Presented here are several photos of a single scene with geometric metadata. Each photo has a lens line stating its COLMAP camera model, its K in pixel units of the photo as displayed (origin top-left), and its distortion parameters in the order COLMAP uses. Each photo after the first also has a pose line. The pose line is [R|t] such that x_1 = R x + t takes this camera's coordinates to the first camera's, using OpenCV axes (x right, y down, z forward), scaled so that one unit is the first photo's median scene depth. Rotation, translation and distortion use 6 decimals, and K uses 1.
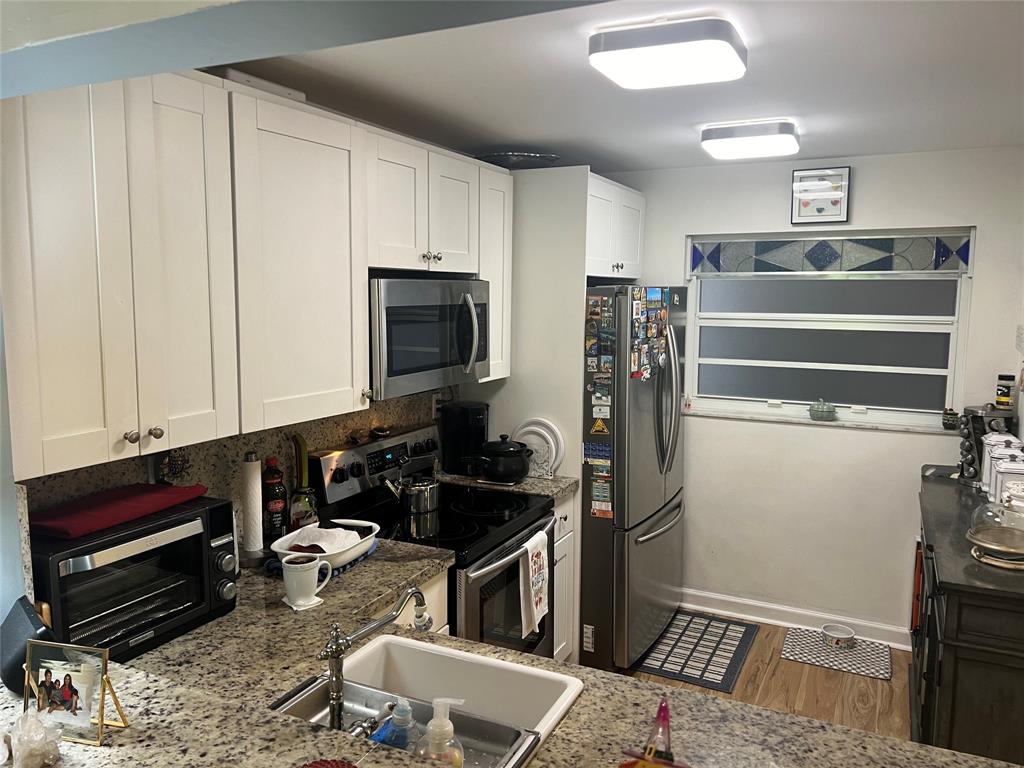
lens RADIAL K [[779.1, 0, 510.5], [0, 779.1, 382.1], [0, 0, 1]] dist [0.063581, 0.000489]
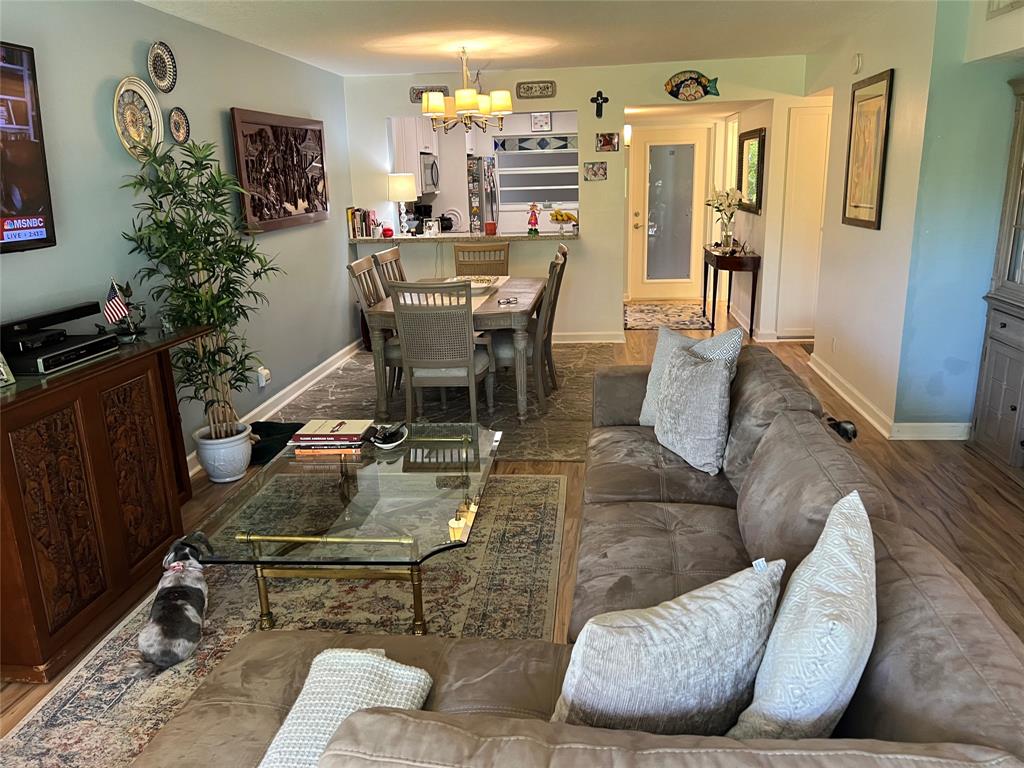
lens RADIAL K [[779.1, 0, 514.0], [0, 779.1, 386.1], [0, 0, 1]] dist [0.063581, 0.000489]
pose [[0.937595, -0.125151, 0.324428, -0.707936], [0.078274, 0.985003, 0.153762, 0.248822], [-0.338806, -0.118773, 0.933329, -1.650776]]
